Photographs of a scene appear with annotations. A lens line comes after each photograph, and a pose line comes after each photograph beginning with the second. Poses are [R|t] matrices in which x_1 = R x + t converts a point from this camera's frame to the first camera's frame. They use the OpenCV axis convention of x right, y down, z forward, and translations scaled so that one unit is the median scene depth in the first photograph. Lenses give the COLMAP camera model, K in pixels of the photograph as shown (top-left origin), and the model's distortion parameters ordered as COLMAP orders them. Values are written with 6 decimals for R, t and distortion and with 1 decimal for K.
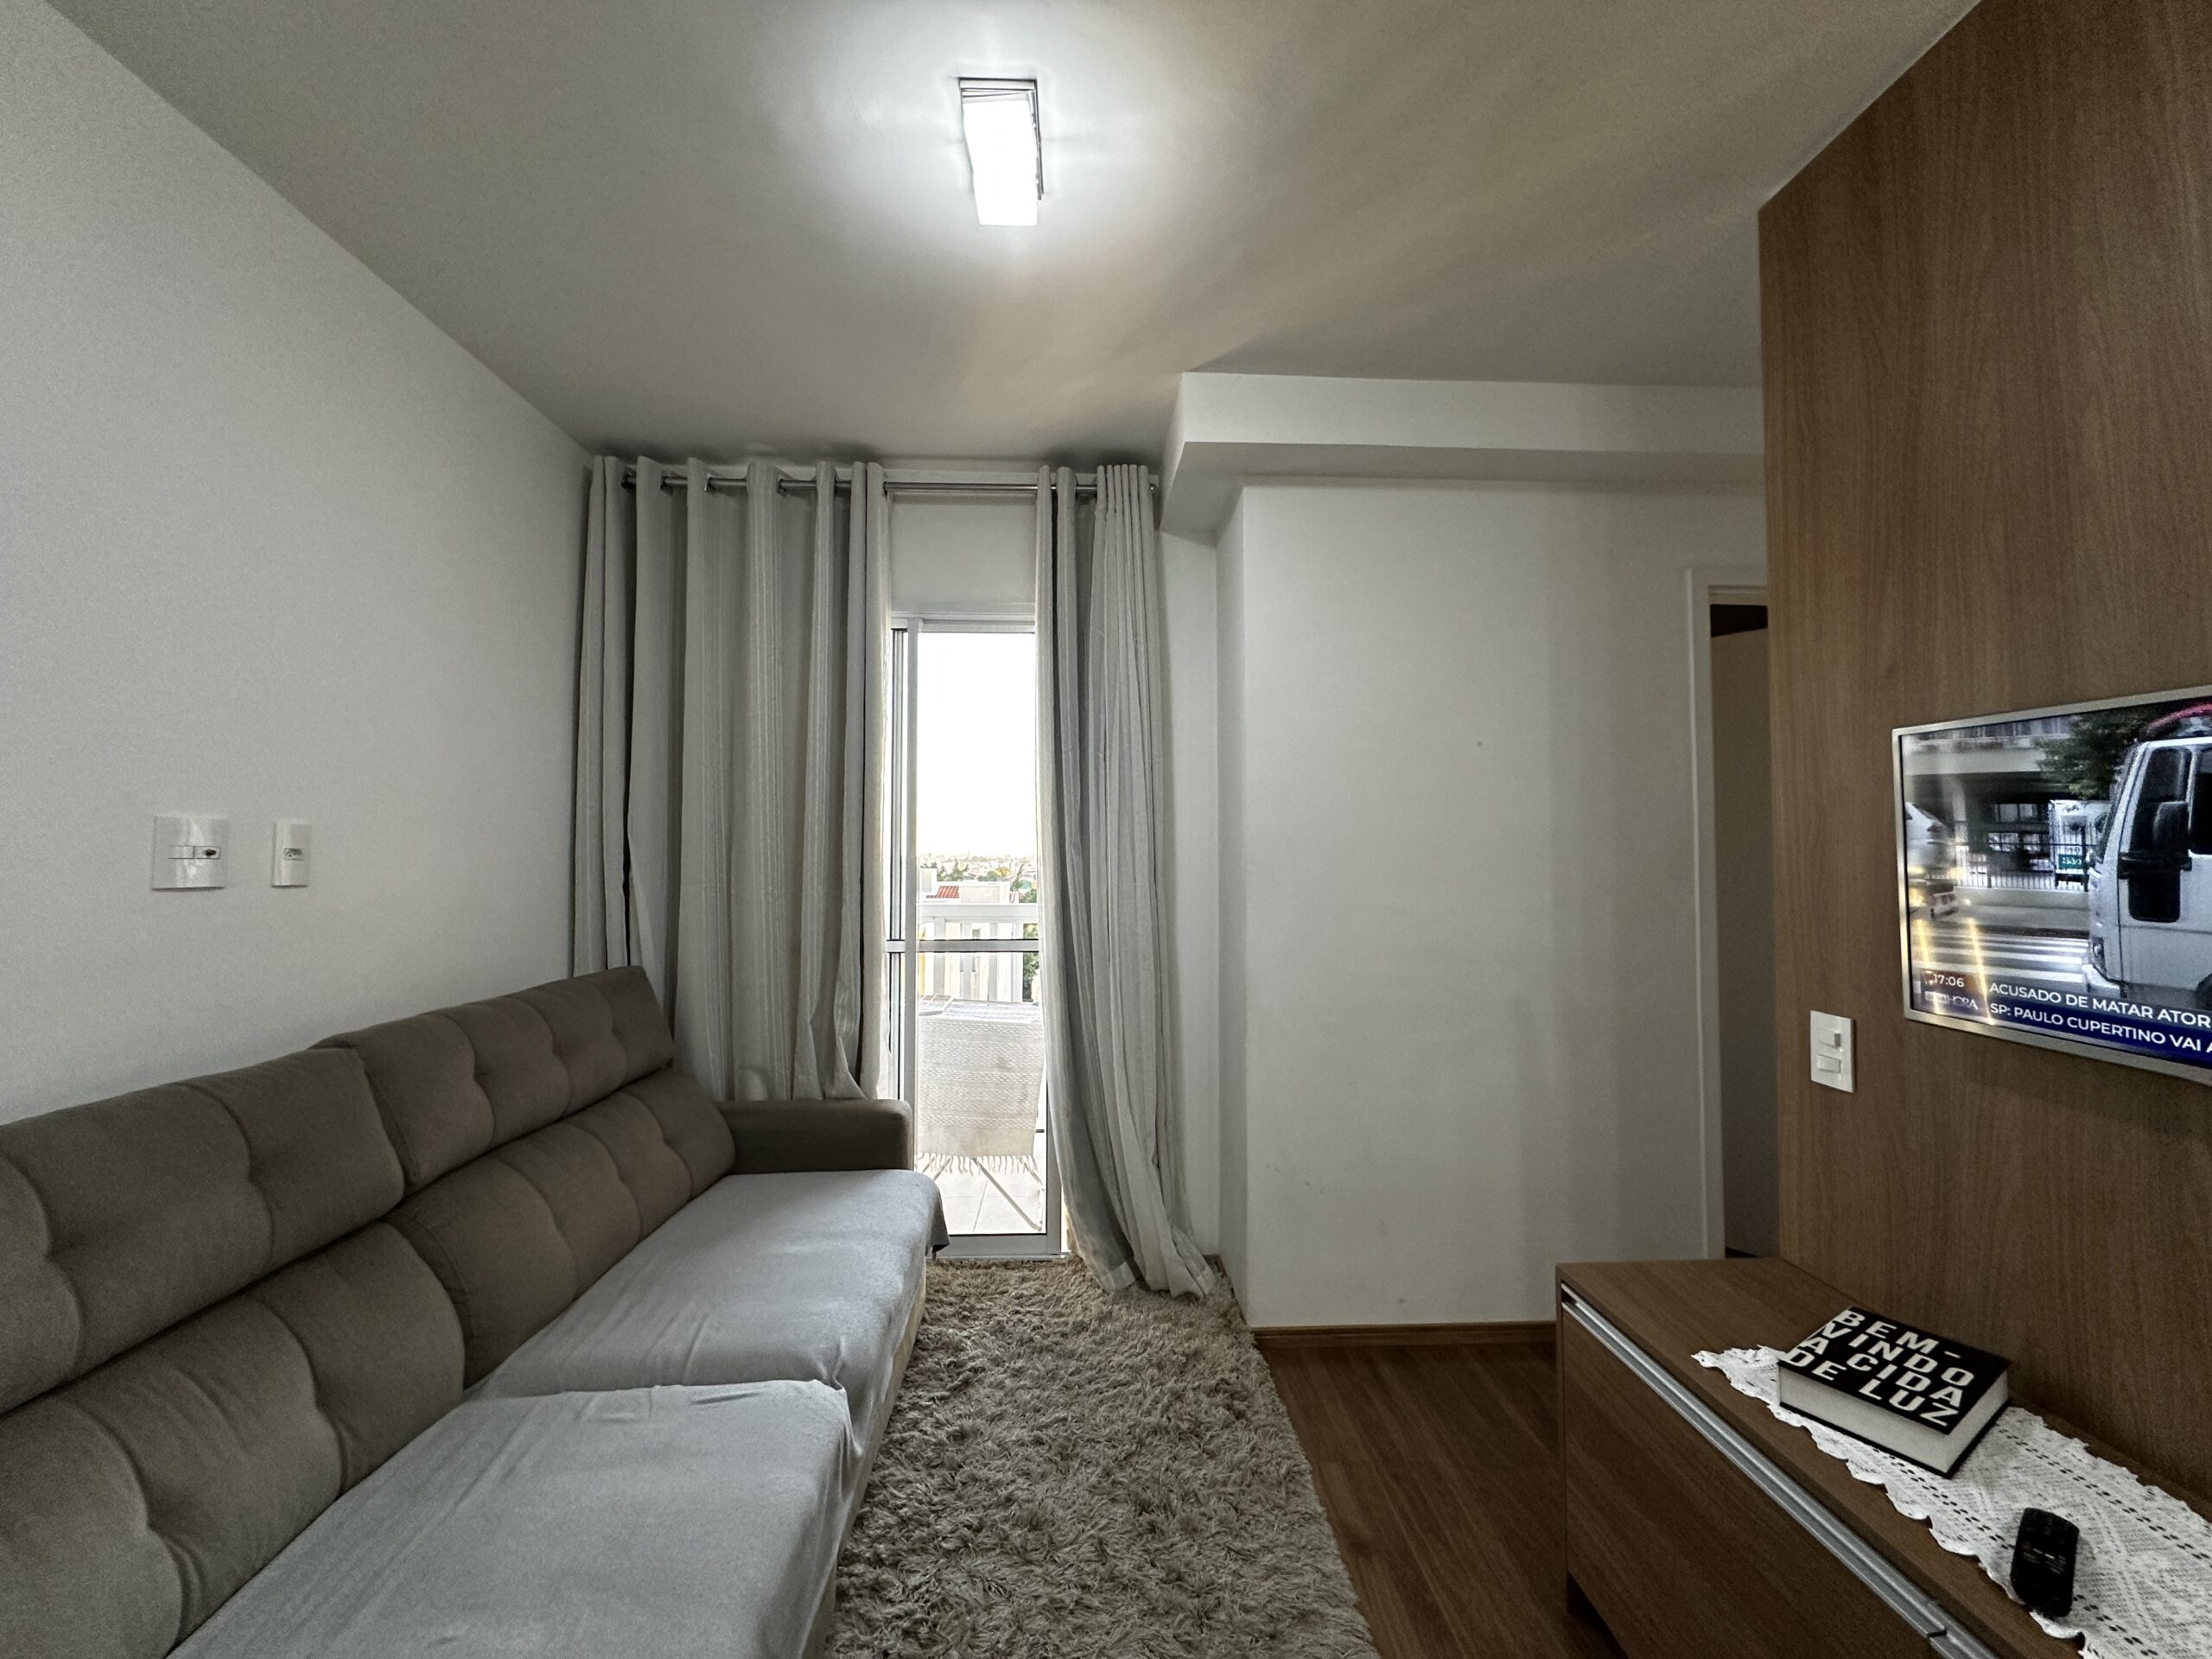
lens RADIAL K [[881.3, 0, 1106.0], [0, 881.3, 829.5], [0, 0, 1]] dist [-0.002215, 0.000227]
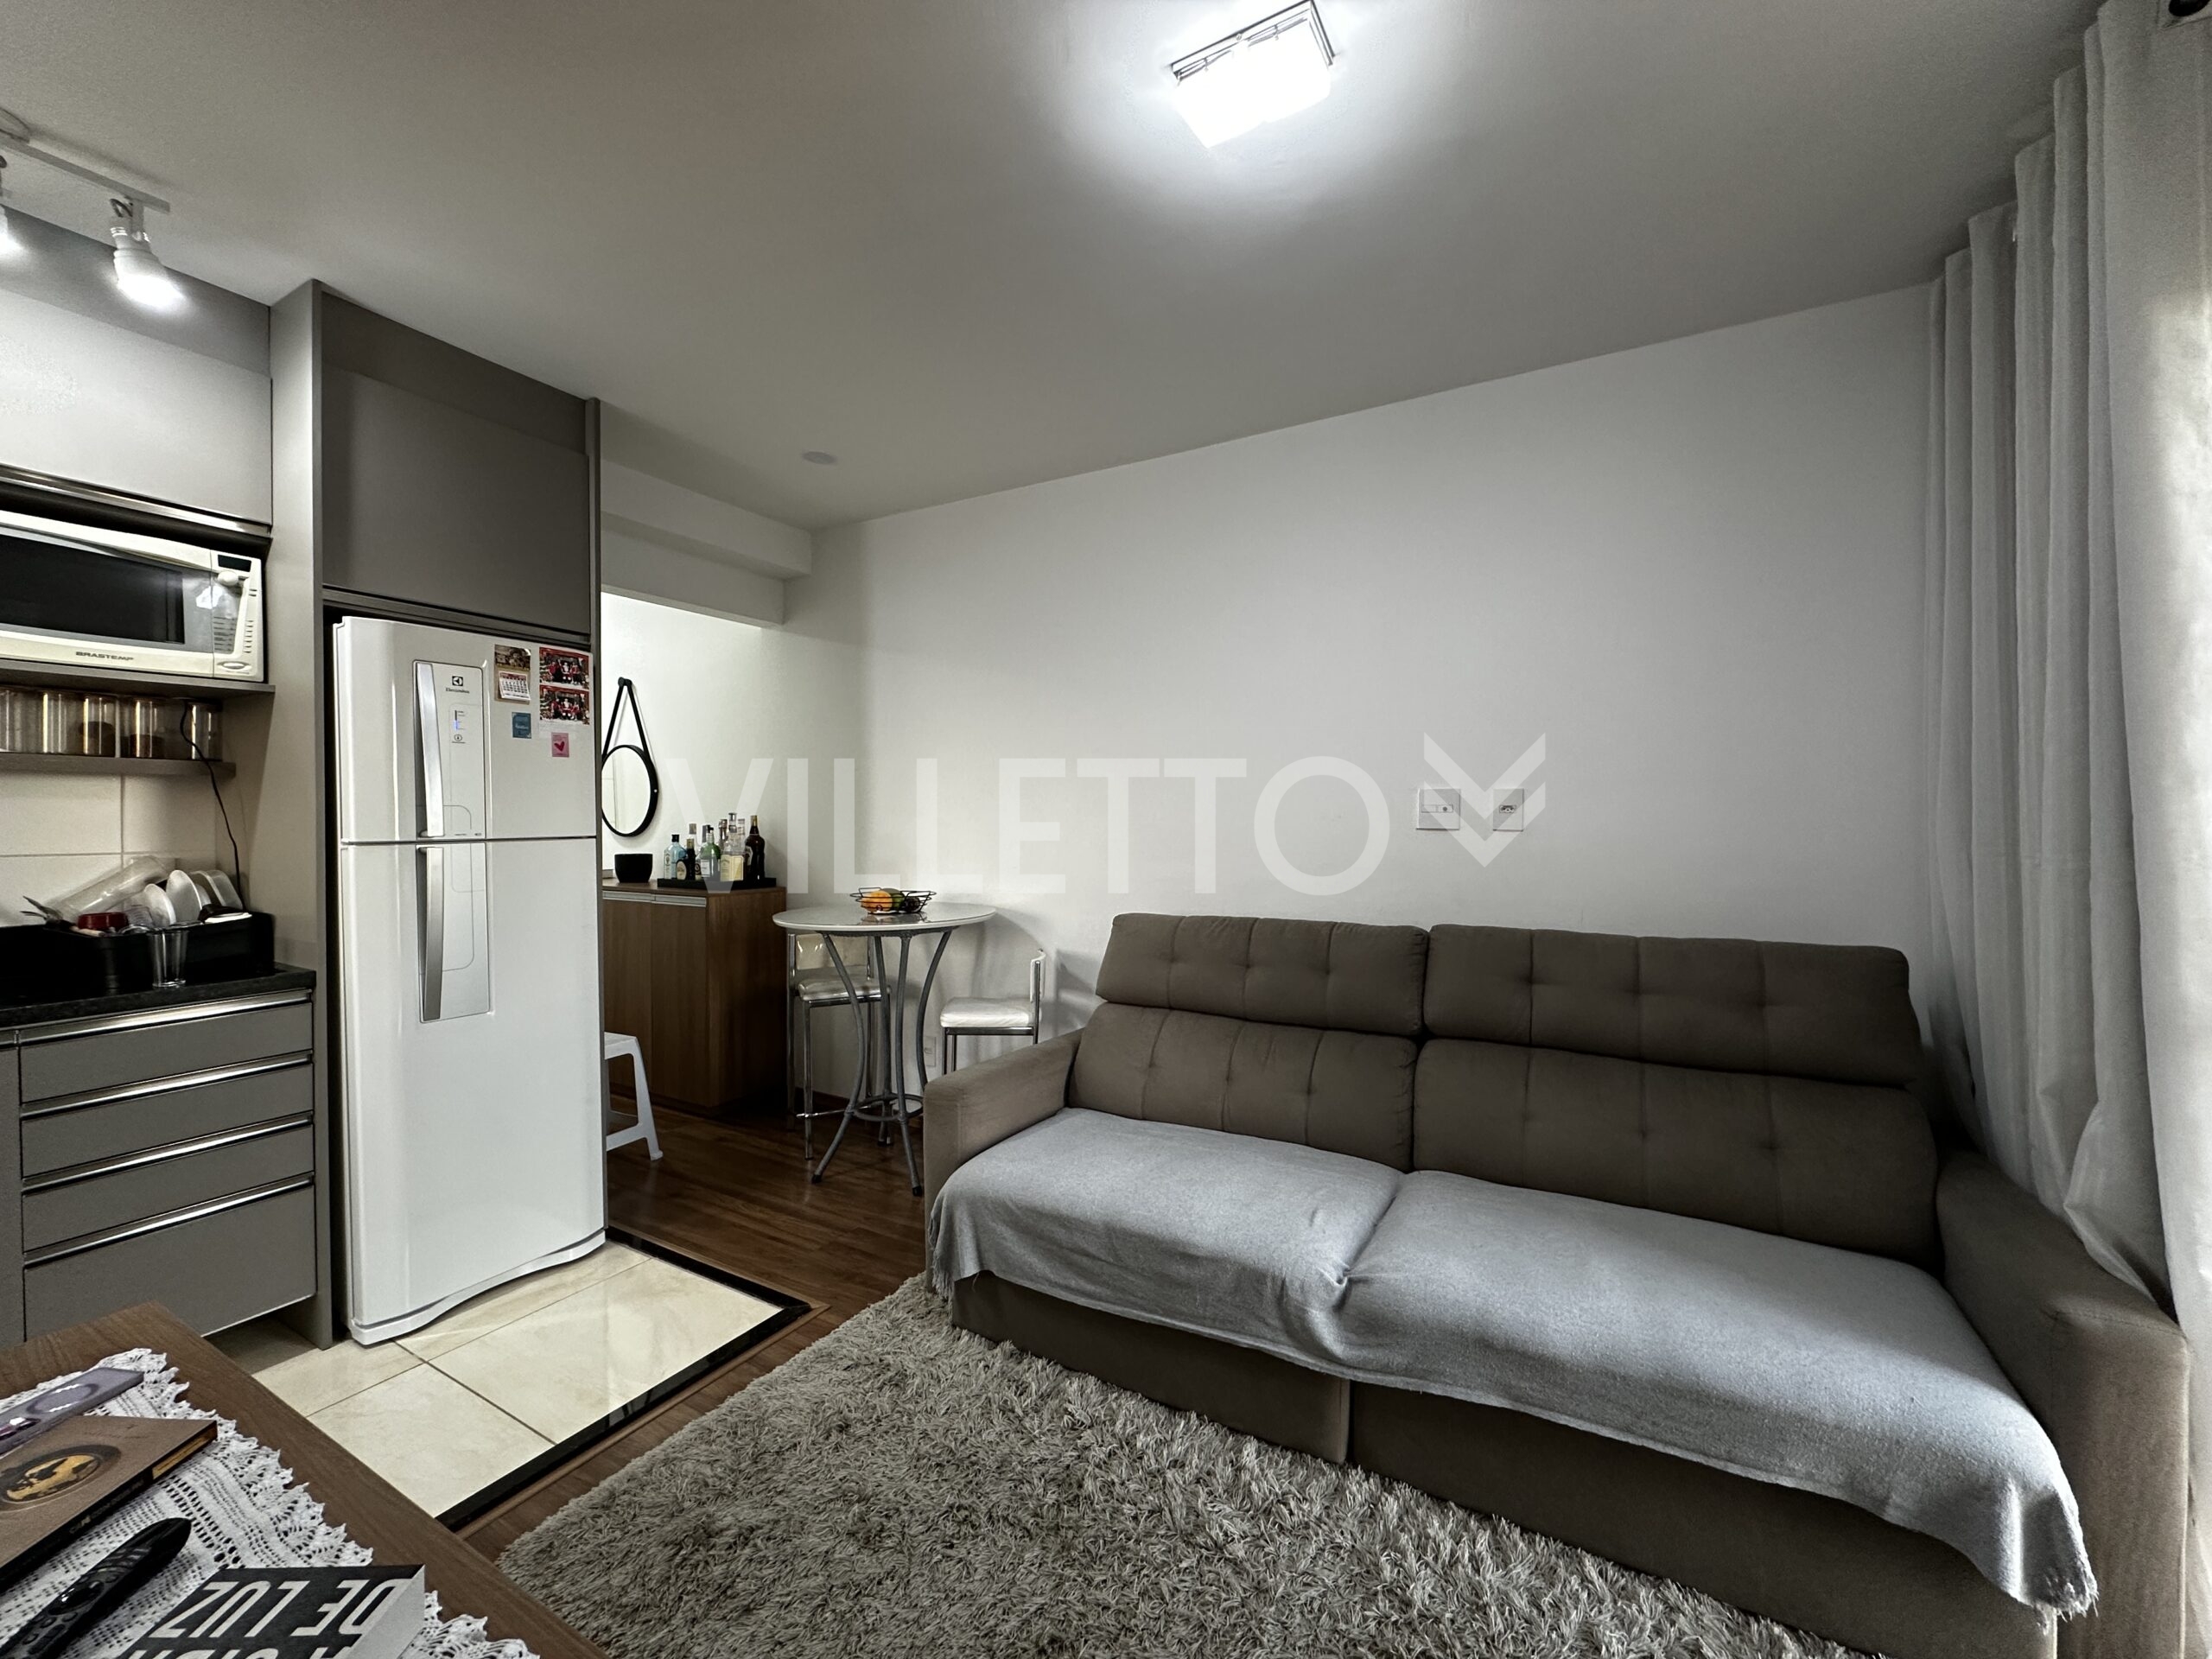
lens RADIAL K [[881.3, 0, 1106.0], [0, 881.3, 829.5], [0, 0, 1]] dist [-0.002215, 0.000227]
pose [[-0.529313, 0.006506, -0.848402, 0.545740], [0.024857, 0.999660, -0.007842, 0.044543], [0.848063, -0.025240, -0.529295, 0.932685]]
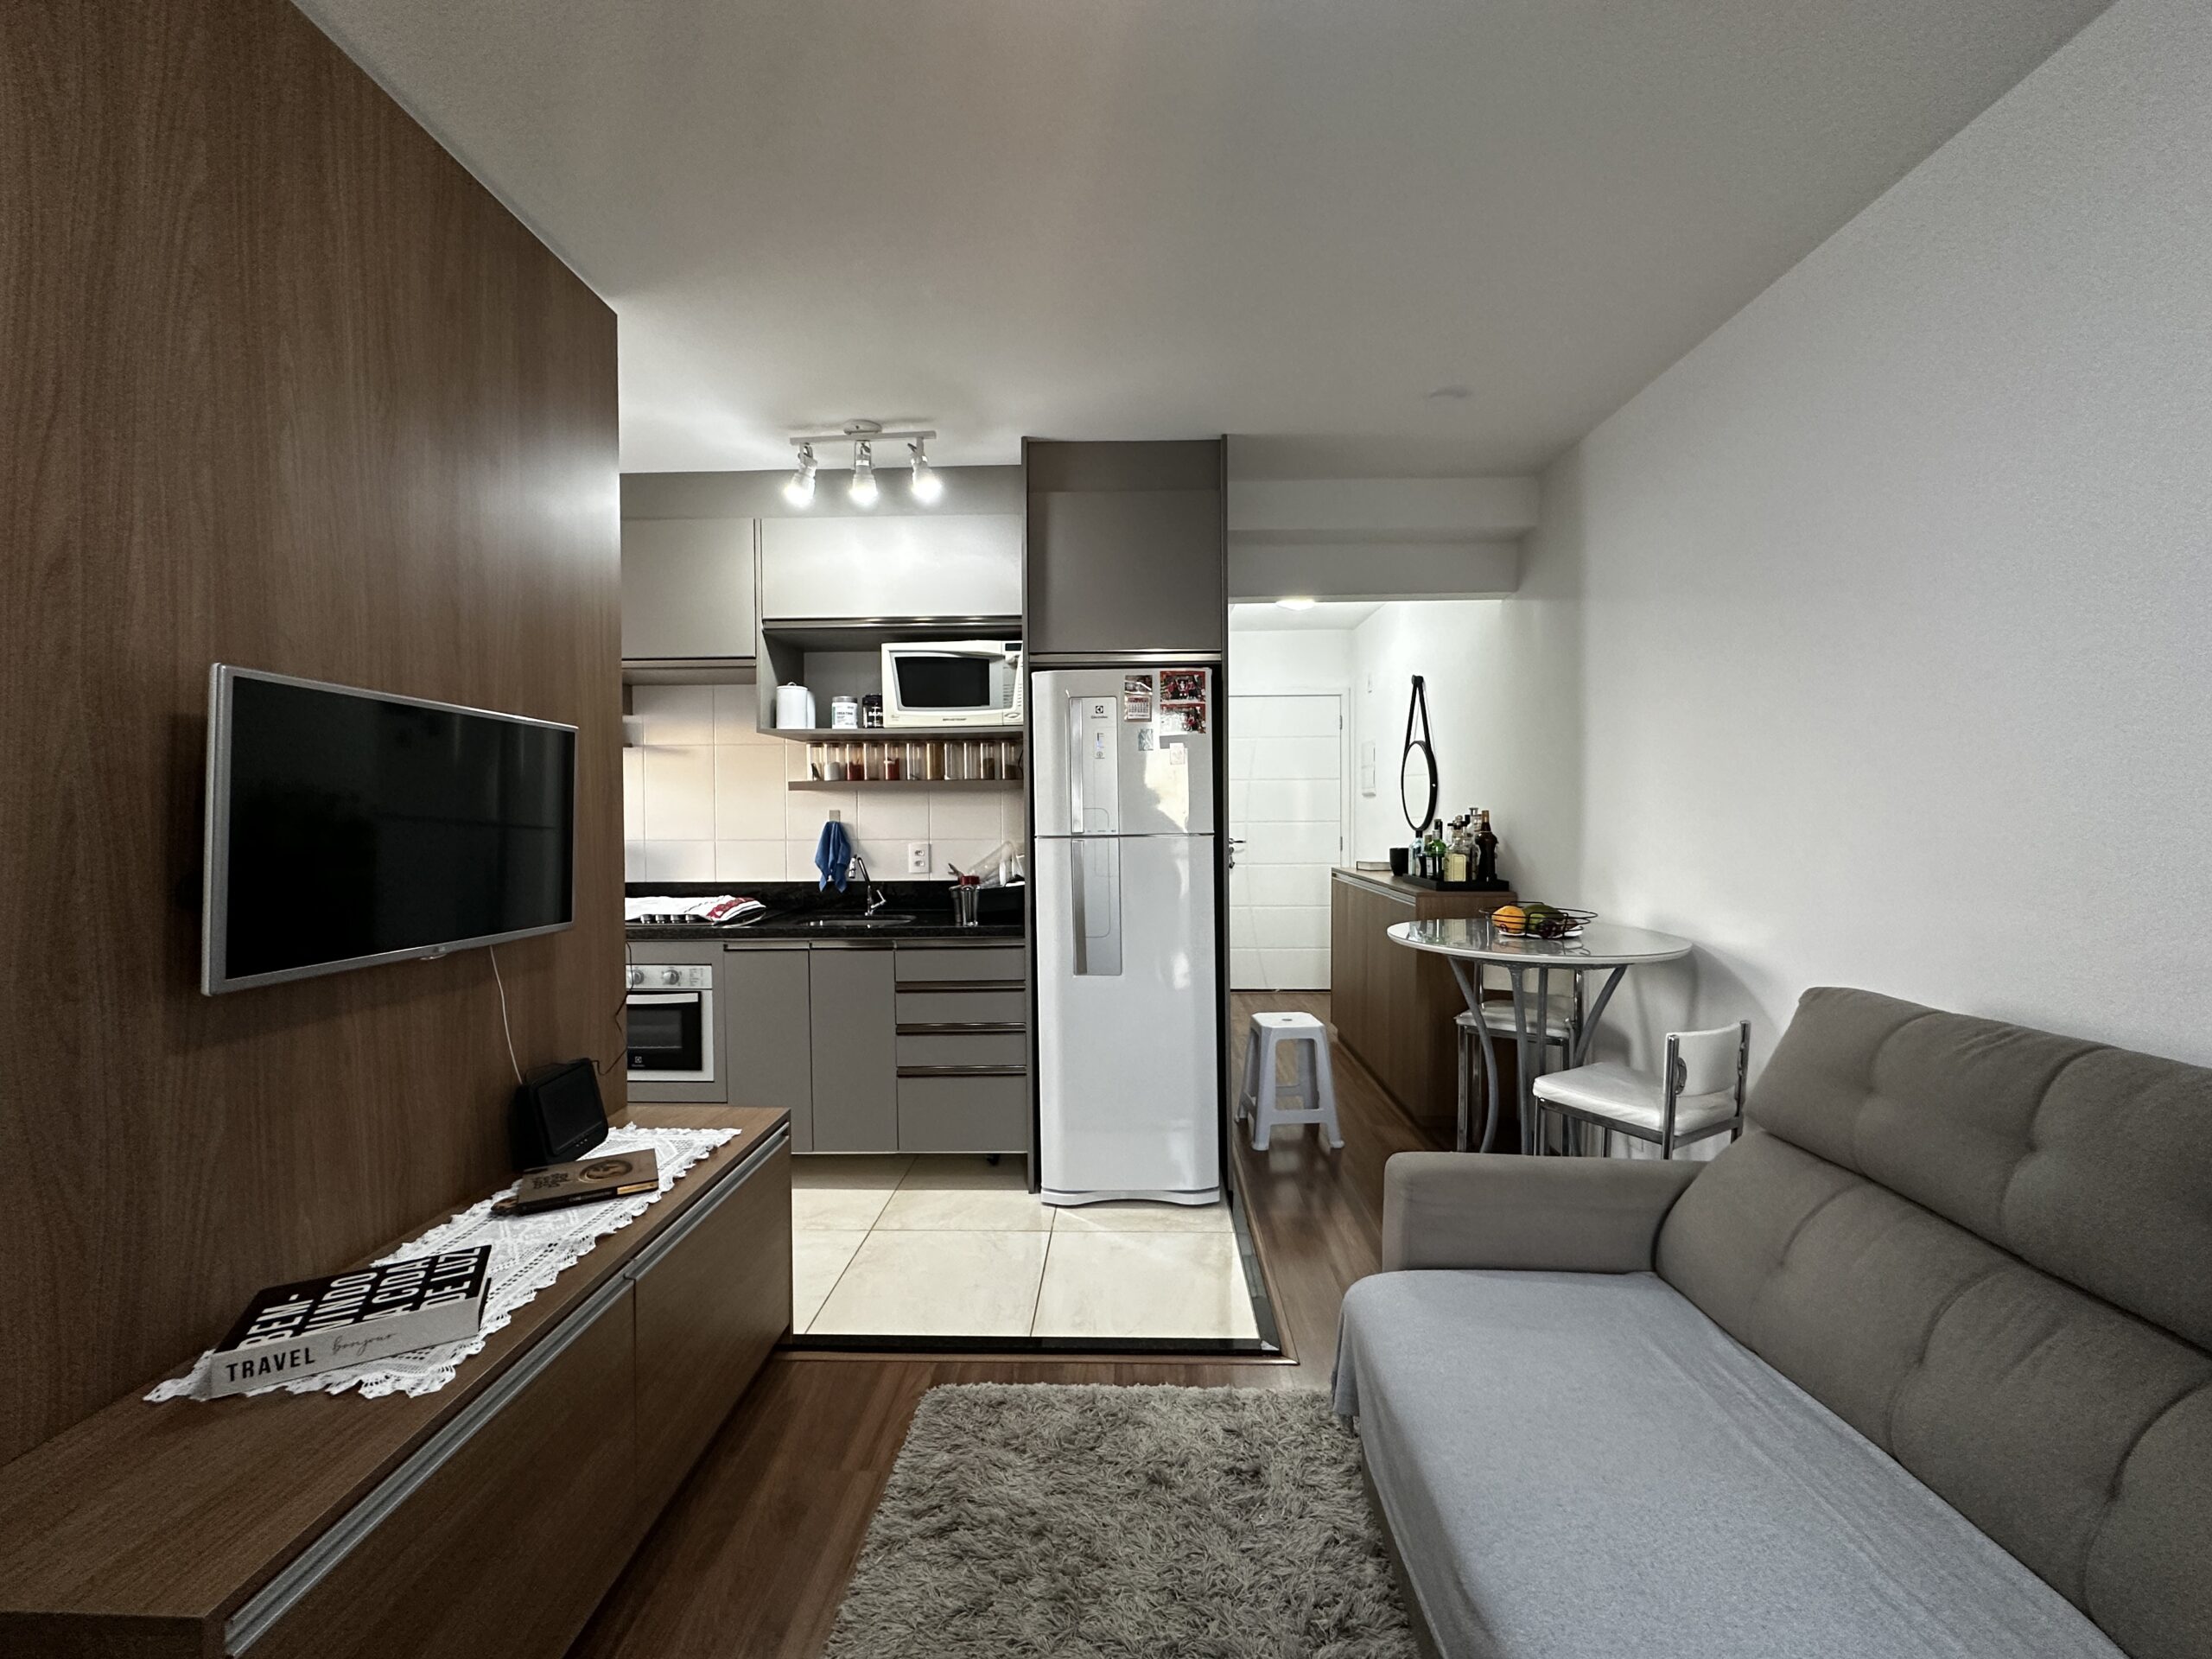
lens RADIAL K [[881.3, 0, 1106.0], [0, 881.3, 829.5], [0, 0, 1]] dist [-0.002215, 0.000227]
pose [[-0.997443, 0.002021, 0.071442, -0.030009], [0.001347, 0.999954, -0.009486, 0.033555], [-0.071458, -0.009365, -0.997400, 1.044296]]
